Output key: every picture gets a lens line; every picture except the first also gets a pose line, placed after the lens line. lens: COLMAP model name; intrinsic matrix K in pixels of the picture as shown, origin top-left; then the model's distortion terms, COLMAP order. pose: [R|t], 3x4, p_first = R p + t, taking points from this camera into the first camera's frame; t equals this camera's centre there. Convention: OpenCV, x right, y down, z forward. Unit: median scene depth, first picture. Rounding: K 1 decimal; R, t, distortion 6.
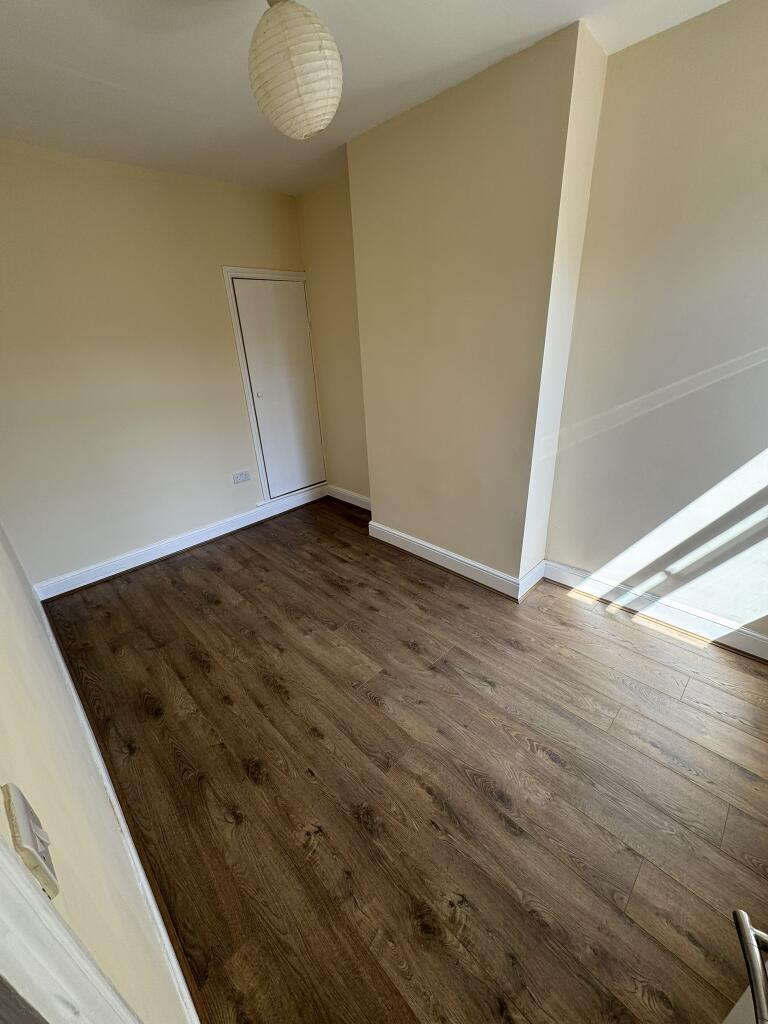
lens RADIAL K [[407.5, 0, 391.9], [0, 407.5, 515.9], [0, 0, 1]] dist [0.002479, 0.000200]
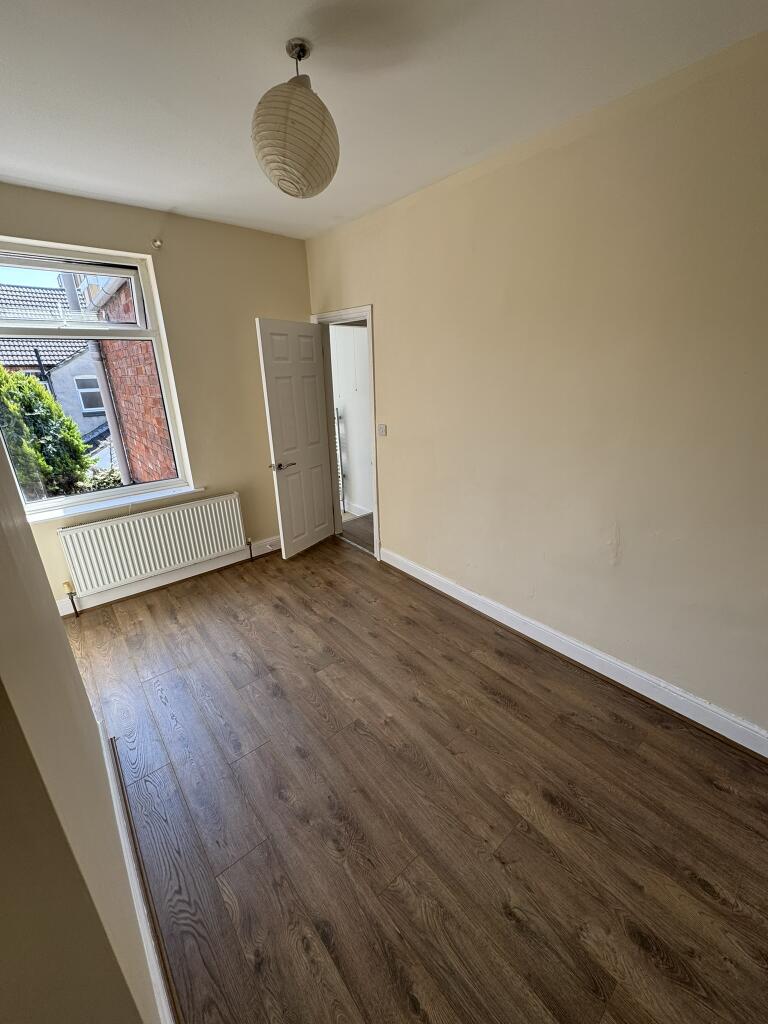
lens RADIAL K [[407.5, 0, 391.6], [0, 407.5, 511.8], [0, 0, 1]] dist [0.002479, 0.000200]
pose [[-0.994013, 0.036913, 0.102835, -0.337231], [0.098122, 0.715591, 0.691594, -0.638765], [-0.048059, 0.697544, -0.714929, 1.405837]]
